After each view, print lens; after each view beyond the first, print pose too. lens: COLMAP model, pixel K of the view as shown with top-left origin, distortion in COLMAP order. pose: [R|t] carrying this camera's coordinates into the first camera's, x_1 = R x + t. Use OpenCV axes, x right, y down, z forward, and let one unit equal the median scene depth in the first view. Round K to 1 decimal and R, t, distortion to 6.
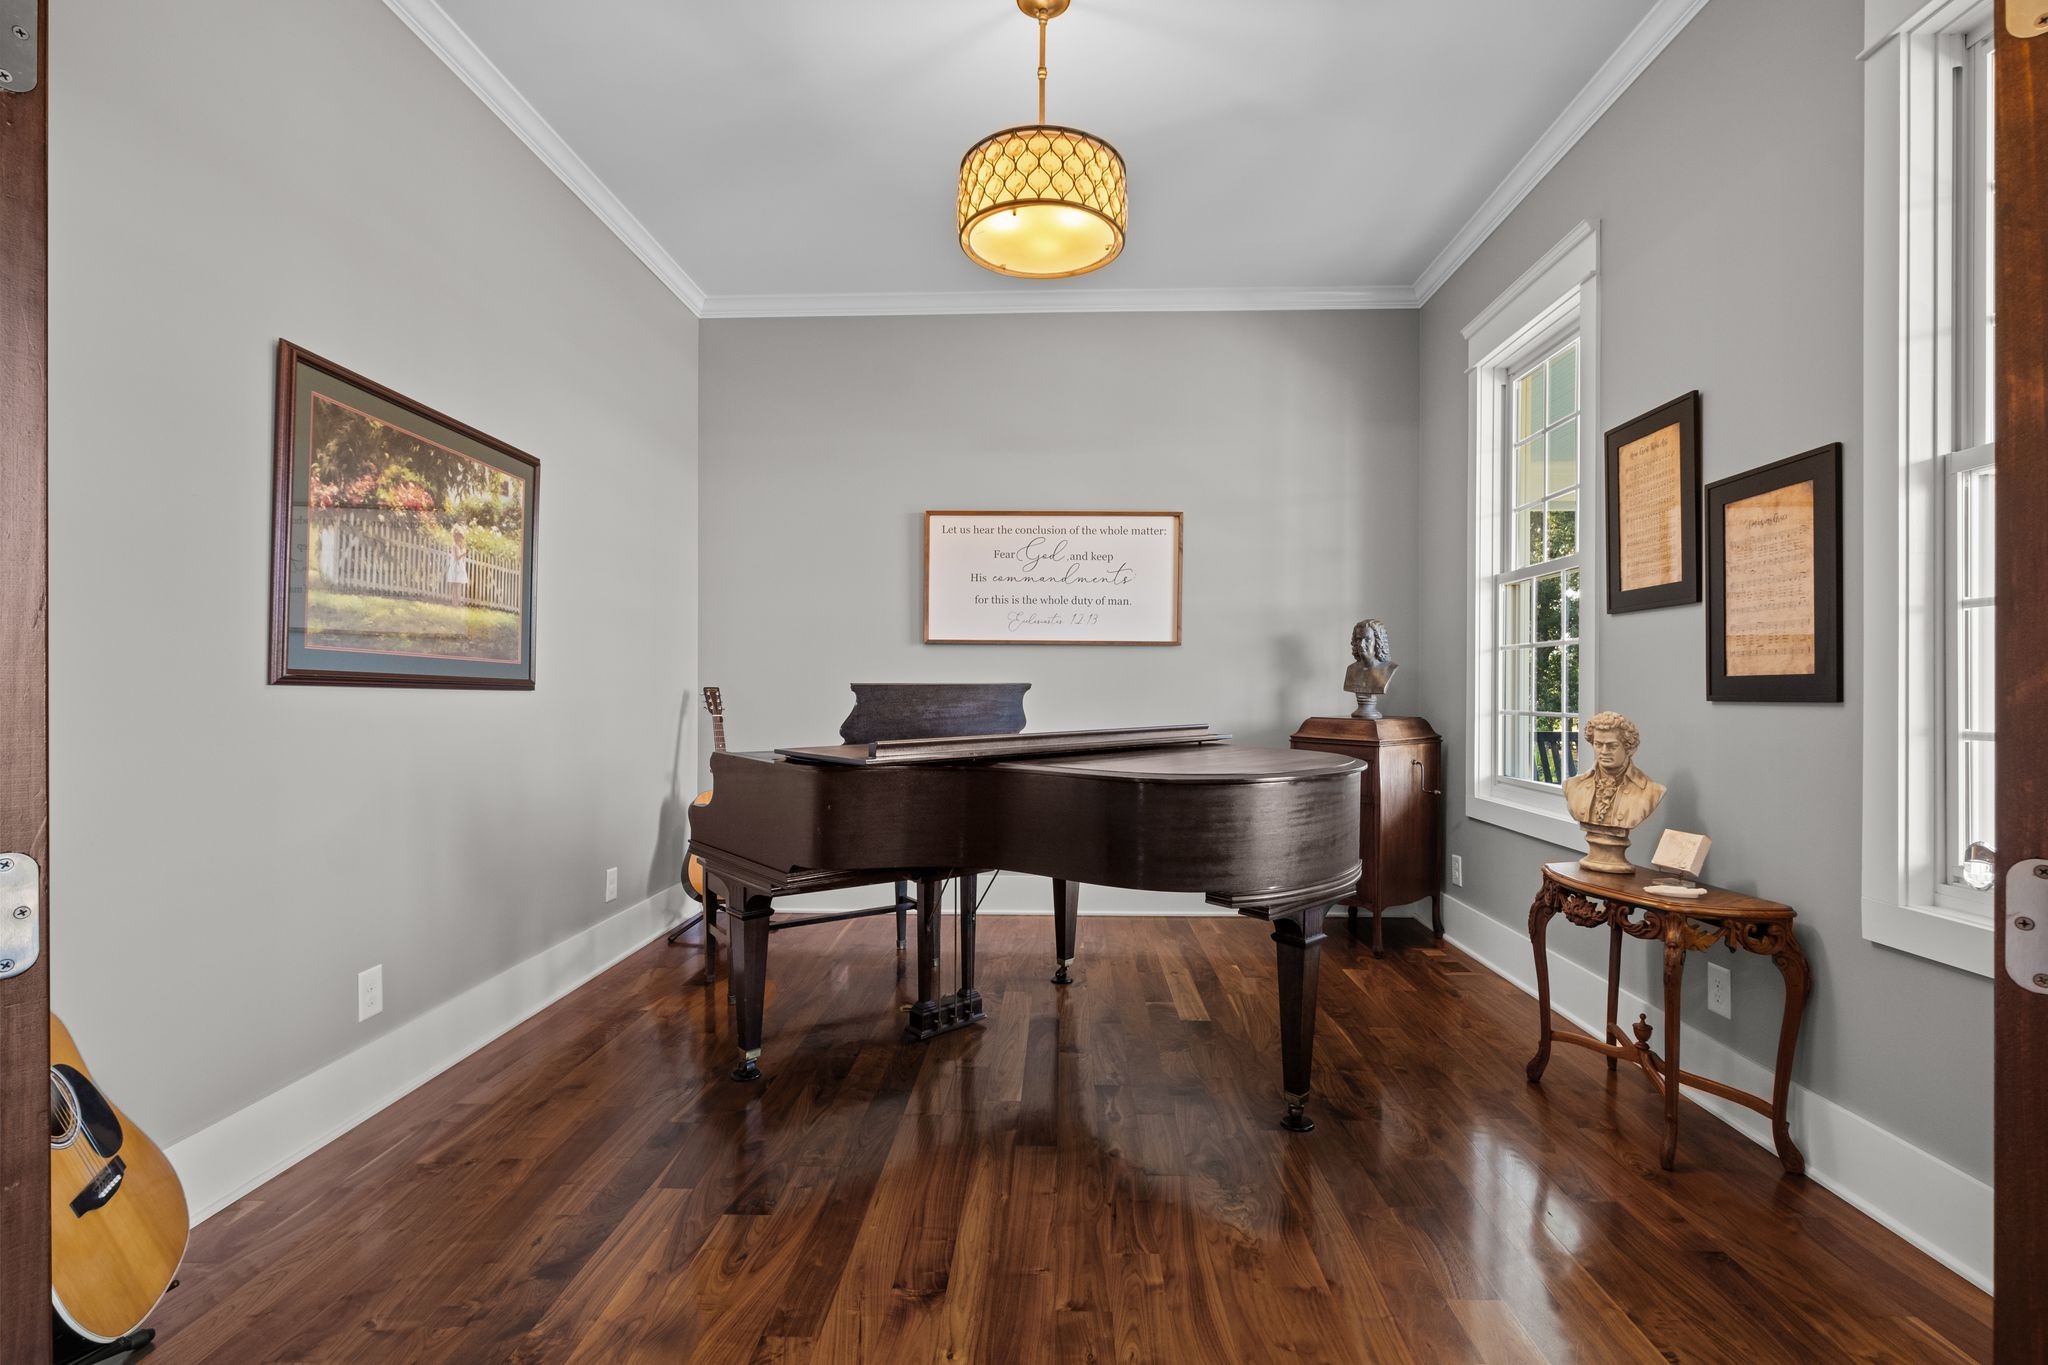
lens RADIAL K [[911.3, 0, 1037.6], [0, 911.3, 692.1], [0, 0, 1]] dist [-0.003949, 0.000050]
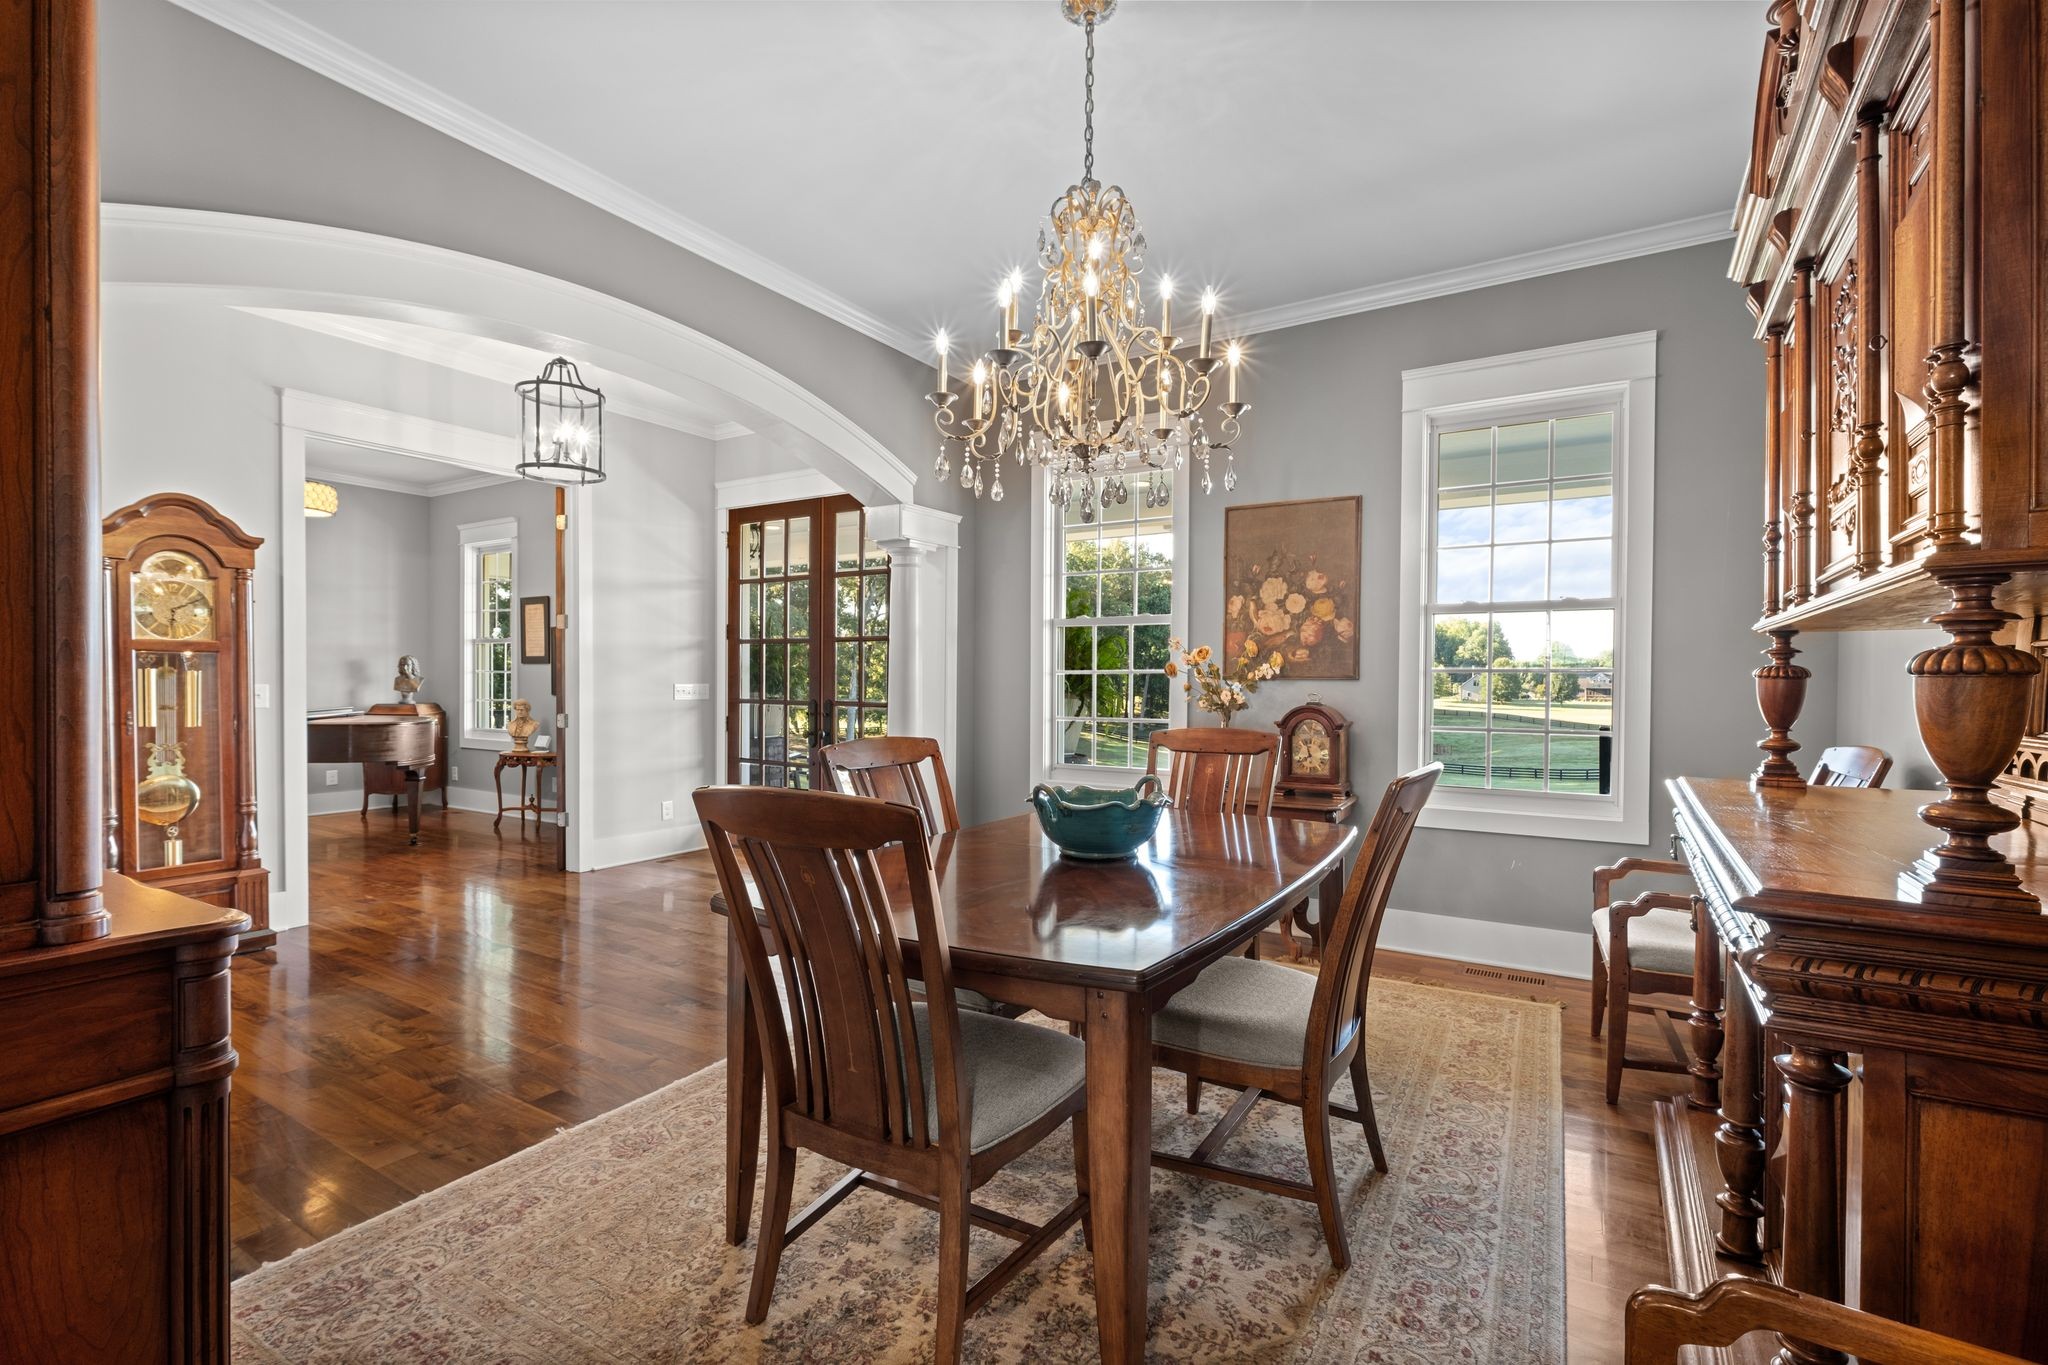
lens RADIAL K [[911.3, 0, 1039.5], [0, 911.3, 693.9], [0, 0, 1]] dist [-0.003949, 0.000050]
pose [[0.486364, -0.008062, 0.873719, -0.794925], [-0.003778, 0.999929, 0.011329, -0.023697], [-0.873748, -0.008811, 0.486298, -1.335440]]
